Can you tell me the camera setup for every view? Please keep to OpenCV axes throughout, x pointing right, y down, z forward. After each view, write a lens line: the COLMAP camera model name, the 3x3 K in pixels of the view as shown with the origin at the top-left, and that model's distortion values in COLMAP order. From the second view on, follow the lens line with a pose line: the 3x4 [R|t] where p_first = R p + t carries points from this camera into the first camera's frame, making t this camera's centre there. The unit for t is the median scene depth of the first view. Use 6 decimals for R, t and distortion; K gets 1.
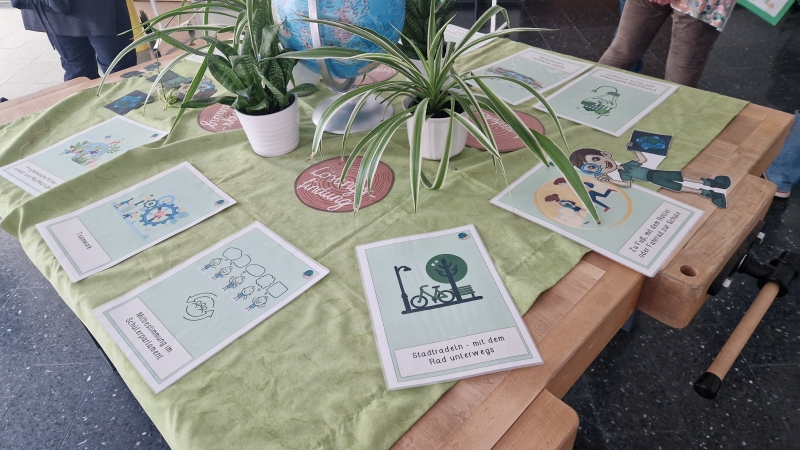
lens RADIAL K [[536.5, 0, 399.0], [0, 536.5, 219.7], [0, 0, 1]] dist [0.080026, -0.073711]
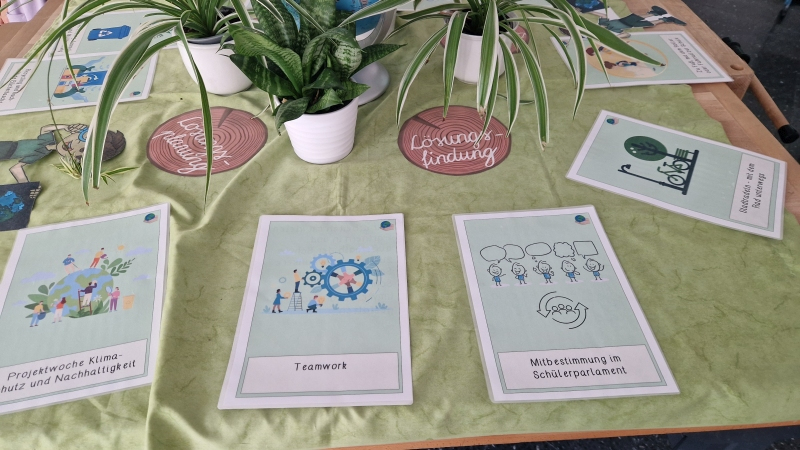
lens RADIAL K [[536.5, 0, 399.0], [0, 536.5, 219.7], [0, 0, 1]] dist [0.080026, -0.073711]
pose [[0.661827, -0.493479, 0.564326, -0.883539], [0.444708, 0.864462, 0.234394, -0.247061], [-0.603507, 0.095832, 0.791578, 0.470201]]
